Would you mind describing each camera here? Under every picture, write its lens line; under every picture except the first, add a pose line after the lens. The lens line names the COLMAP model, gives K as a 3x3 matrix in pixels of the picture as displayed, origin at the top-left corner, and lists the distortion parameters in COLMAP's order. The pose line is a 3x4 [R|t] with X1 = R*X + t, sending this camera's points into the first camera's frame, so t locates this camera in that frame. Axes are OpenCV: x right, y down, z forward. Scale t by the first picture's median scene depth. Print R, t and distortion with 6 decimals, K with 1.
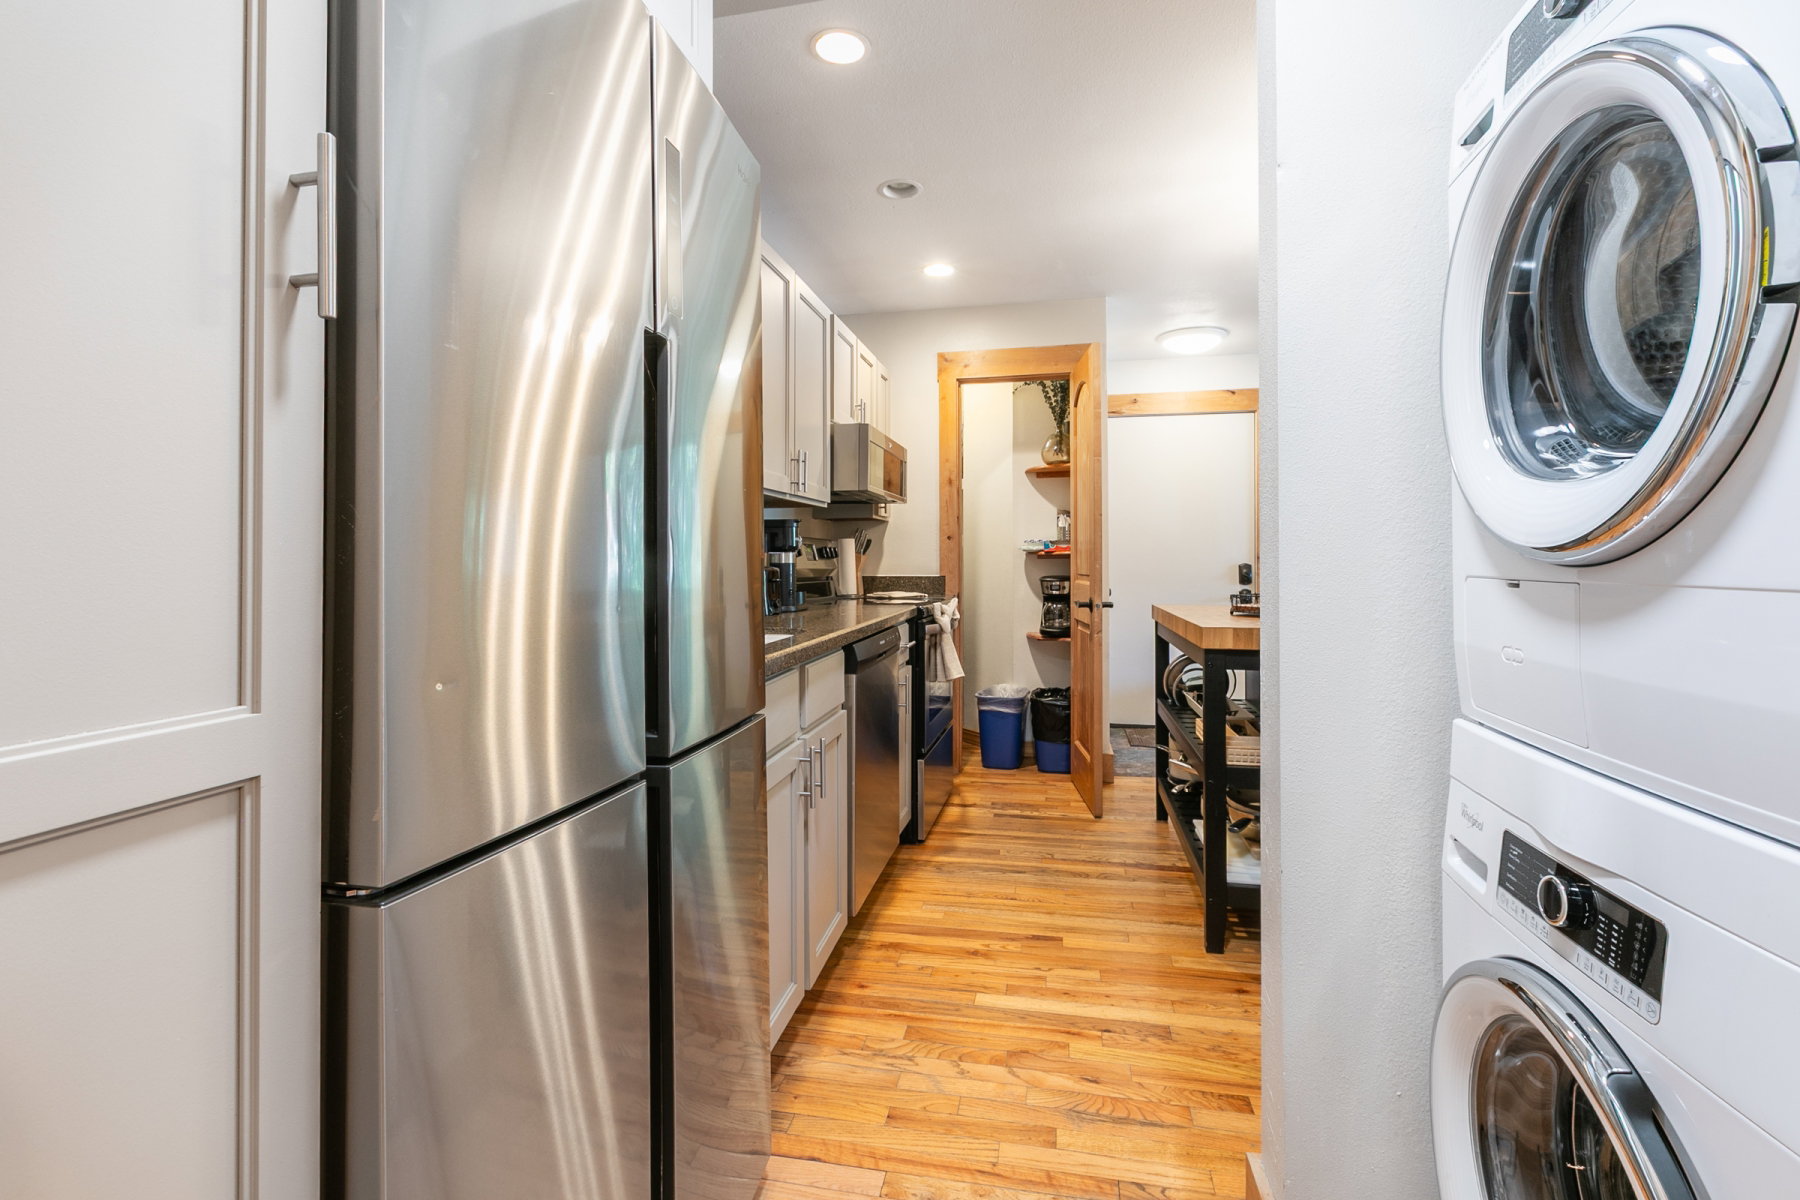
lens RADIAL K [[824.1, 0, 894.6], [0, 824.1, 536.1], [0, 0, 1]] dist [0.002683, 0.001313]
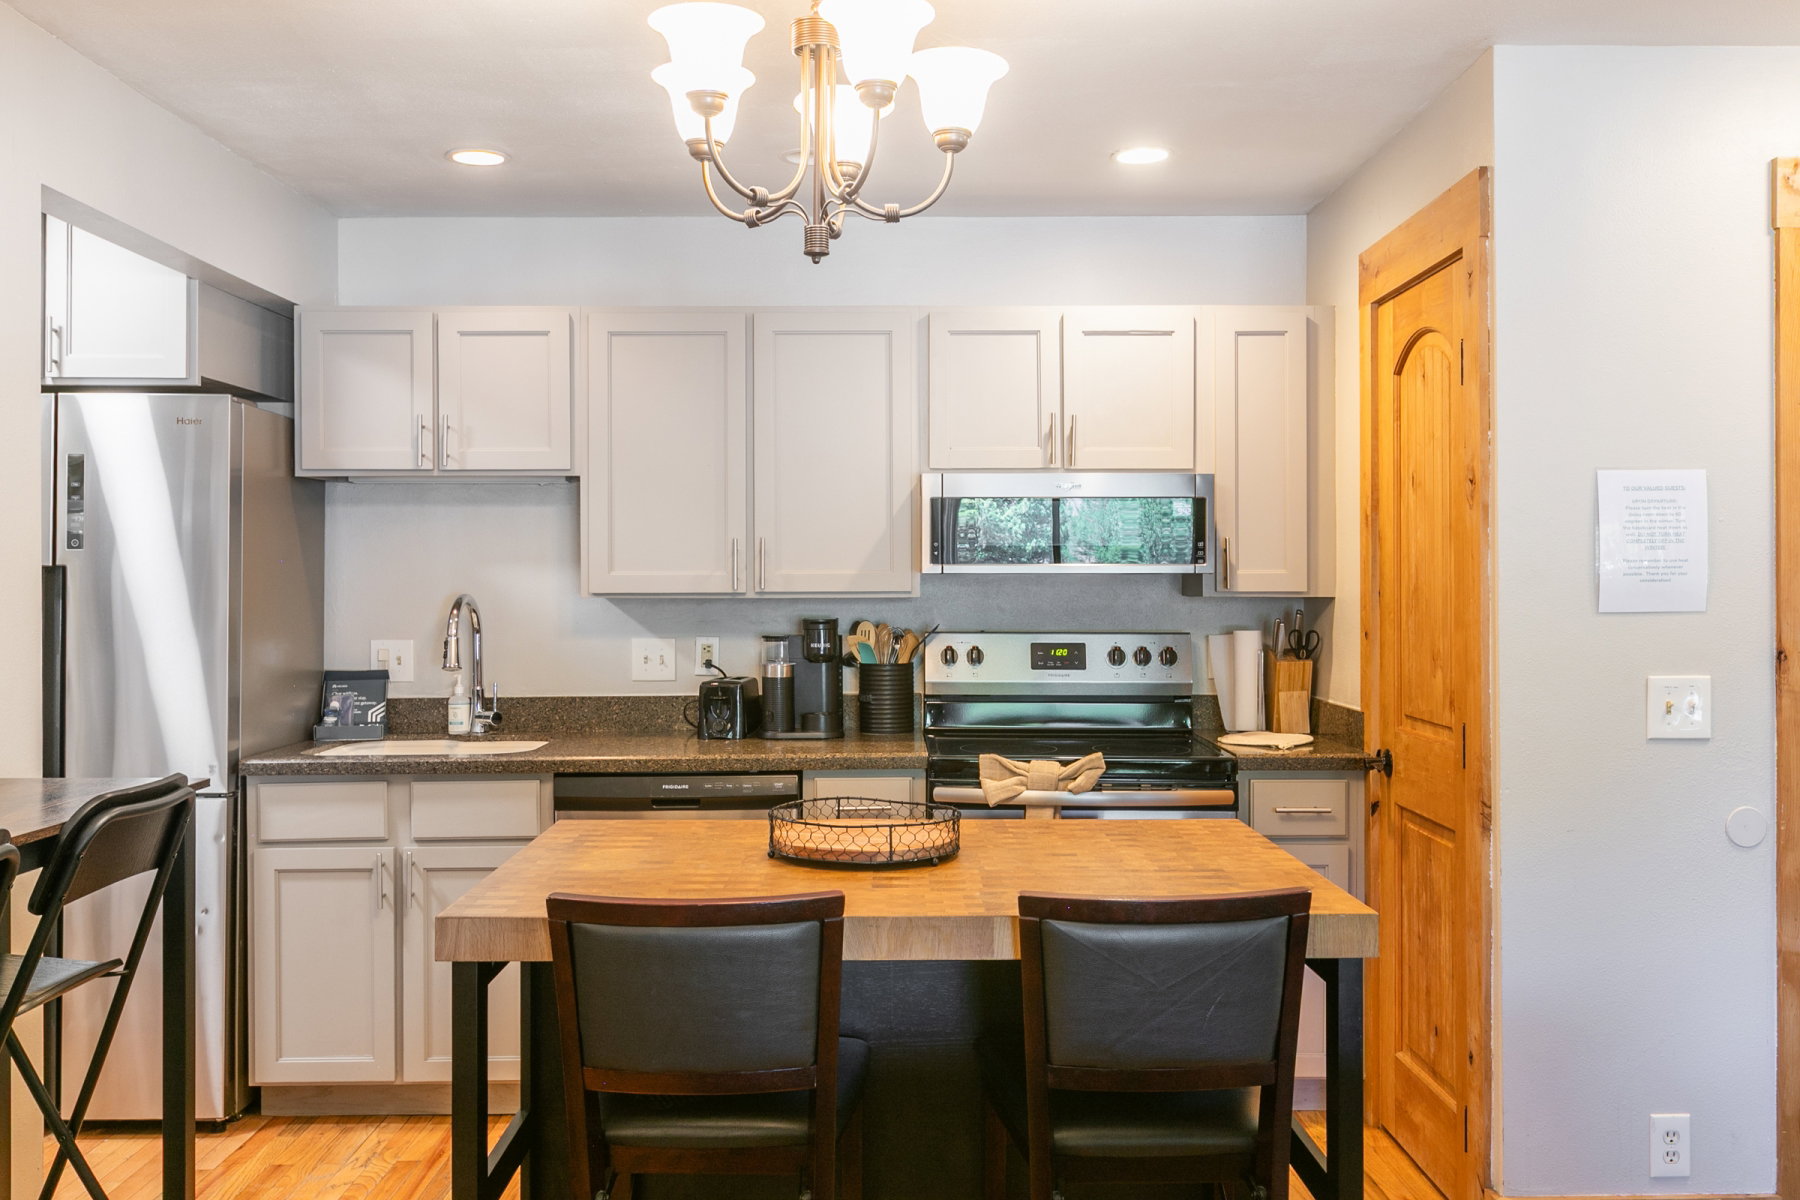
lens RADIAL K [[1500.8, 0, 890.6], [0, 1500.8, 562.6], [0, 0, 1]] dist [-0.023051, 0.018217]
pose [[0.207379, -0.010112, -0.978208, 2.017842], [0.023321, 0.999713, -0.005390, -0.098070], [0.977983, -0.021695, 0.207556, 1.266054]]
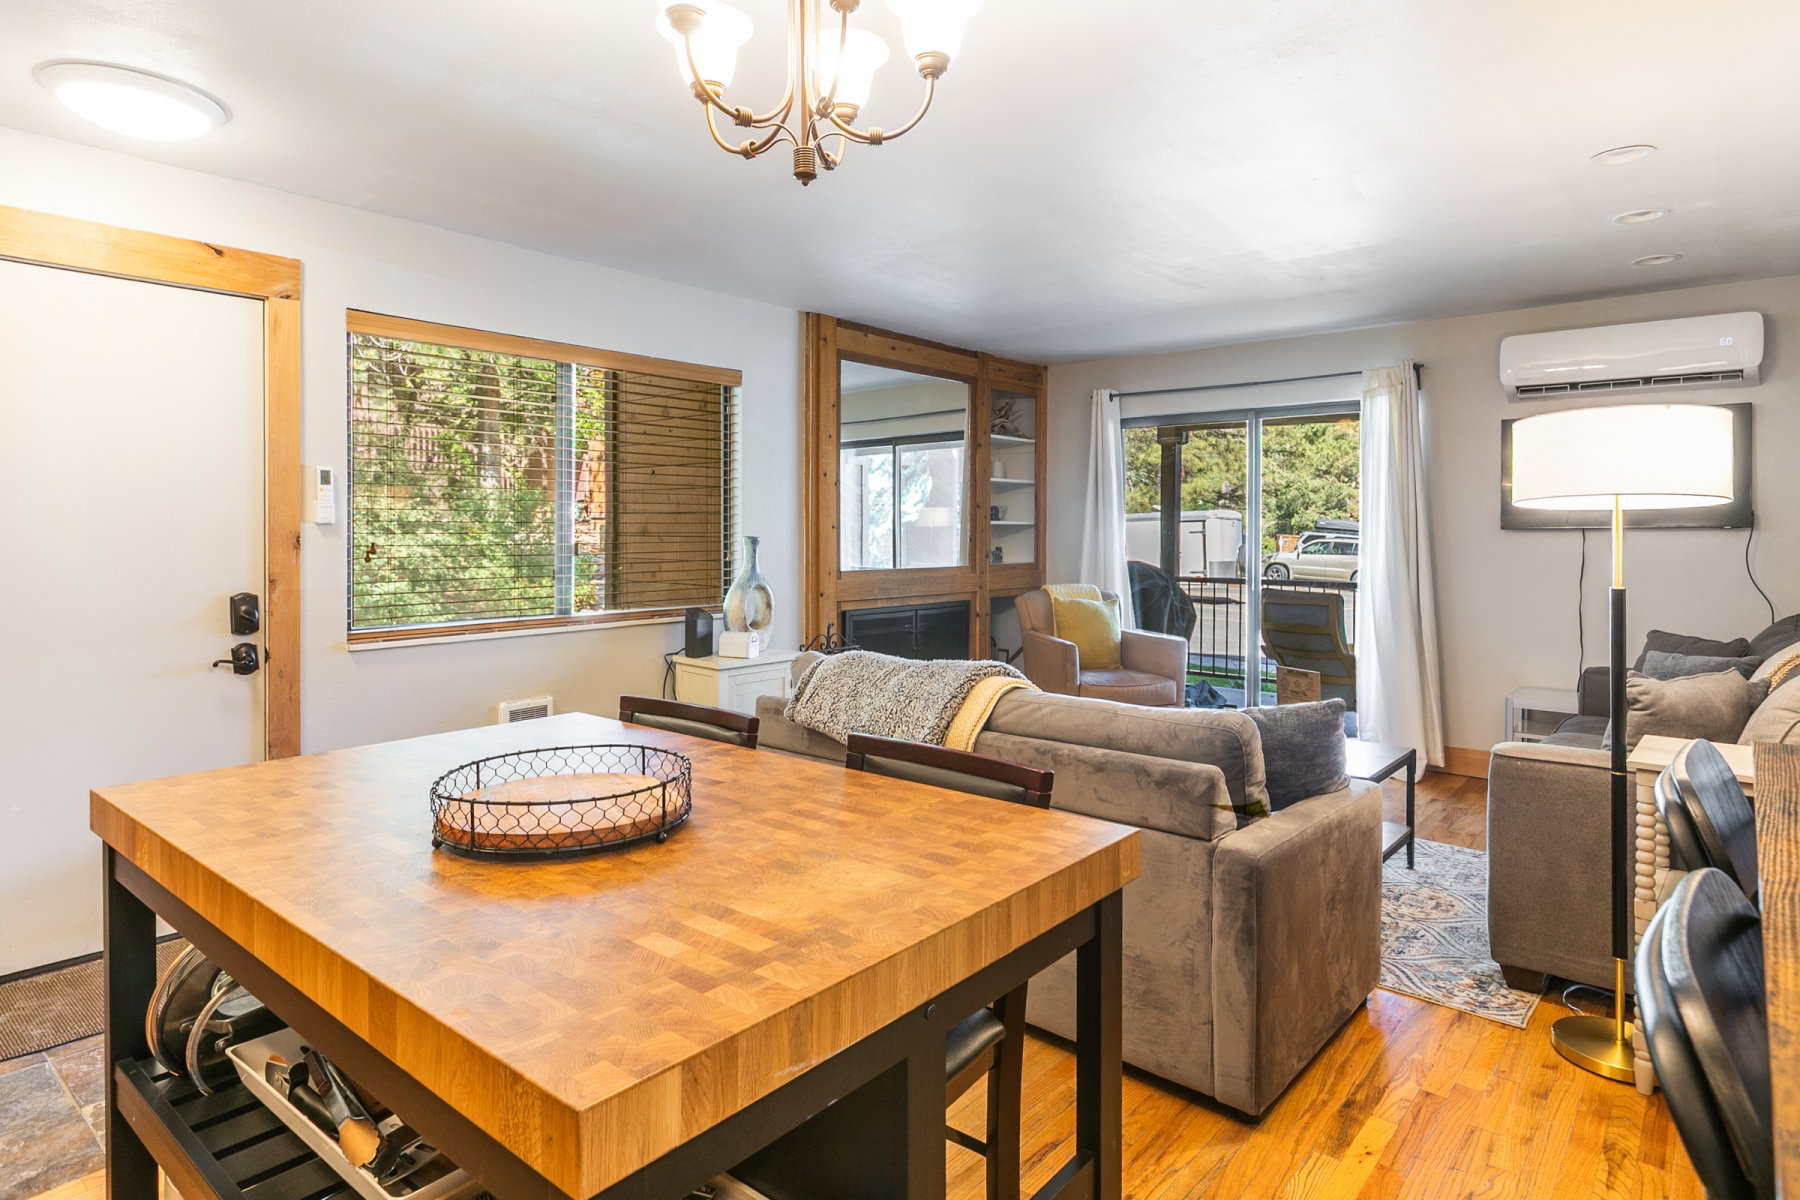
lens RADIAL K [[985.7, 0, 909.9], [0, 985.7, 540.6], [0, 0, 1]] dist [0.006148, 0.002240]
pose [[0.470811, -0.010439, 0.882172, 0.224399], [-0.021707, 0.999490, 0.023413, -0.065718], [-0.881967, -0.030172, 0.470344, 0.993092]]
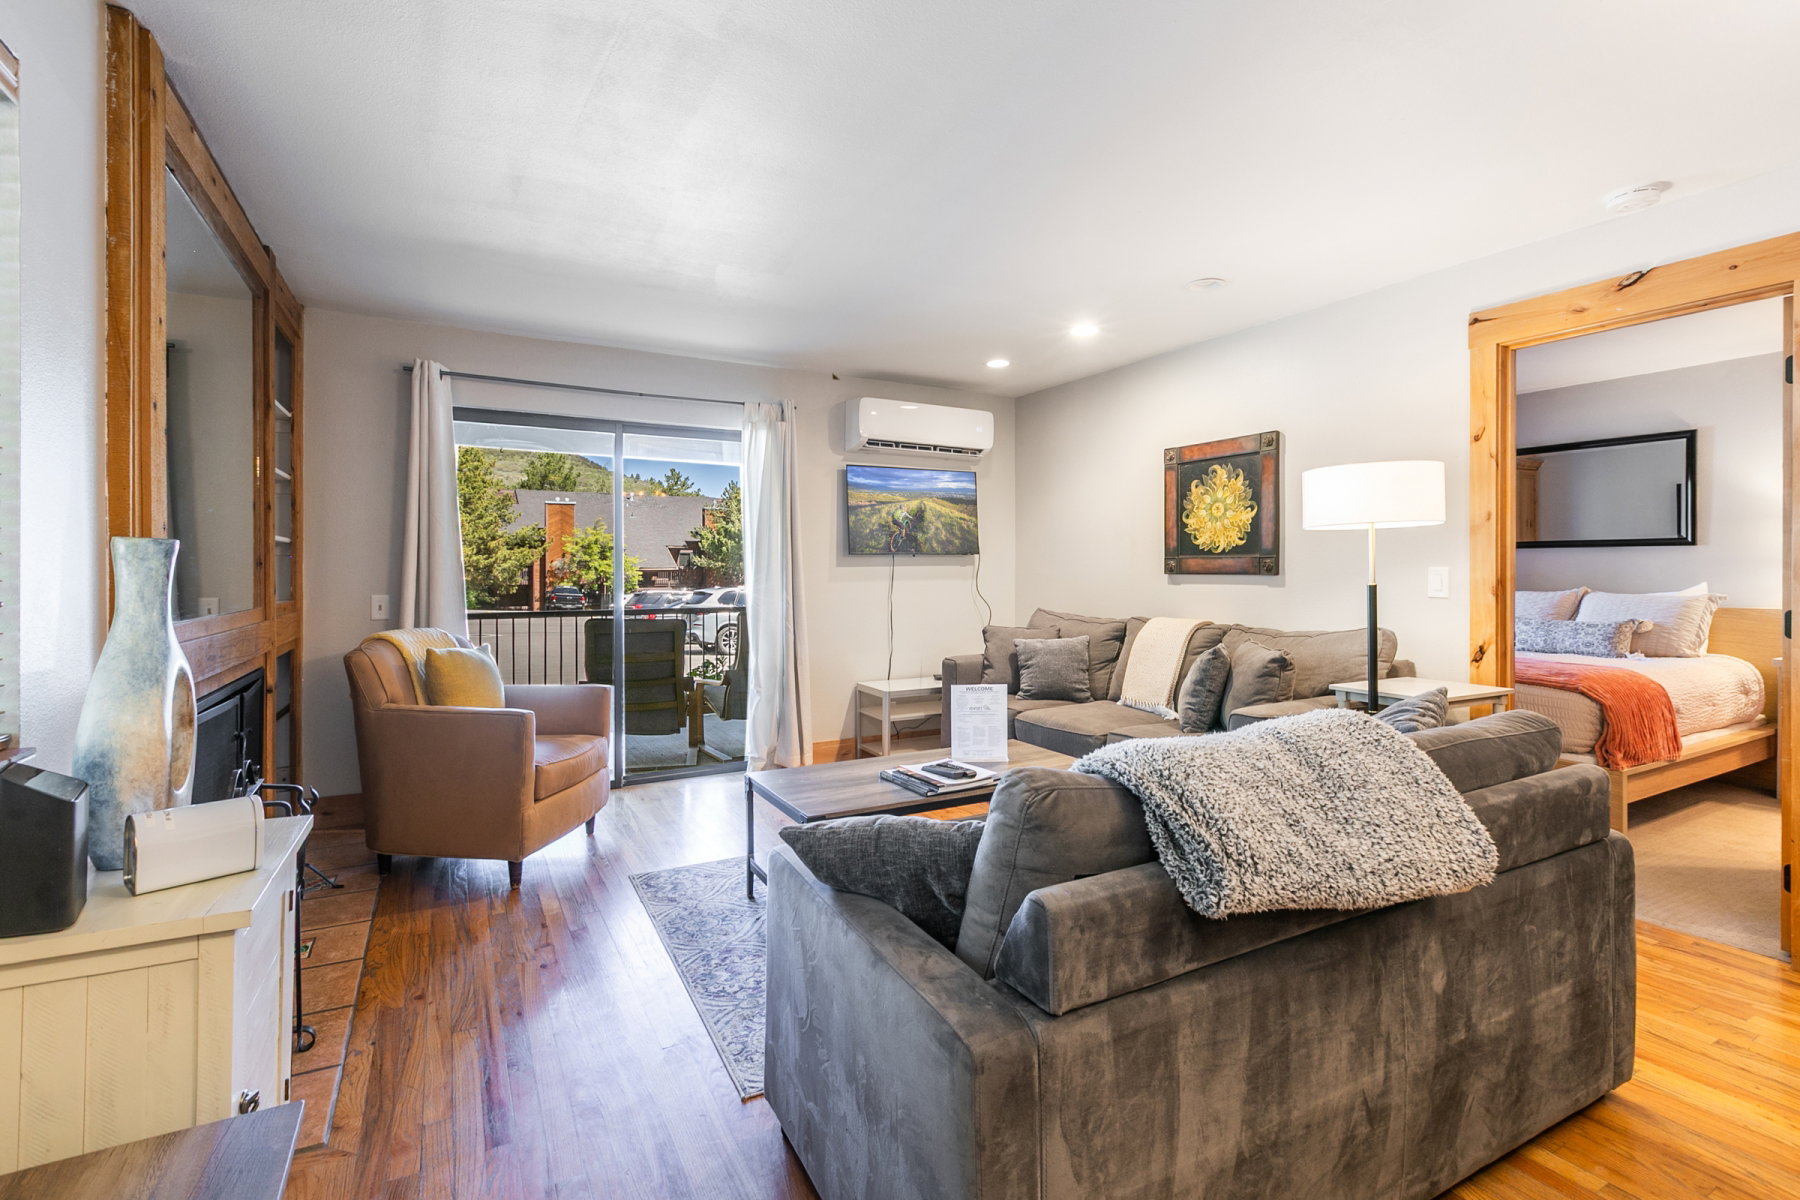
lens RADIAL K [[812.2, 0, 881.6], [0, 812.2, 565.2], [0, 0, 1]] dist [0.009013, -0.000452]
pose [[-0.653481, 0.004557, 0.756929, 1.260888], [-0.015998, 0.999675, -0.019830, 0.018261], [-0.756774, -0.025068, -0.653196, 2.519383]]
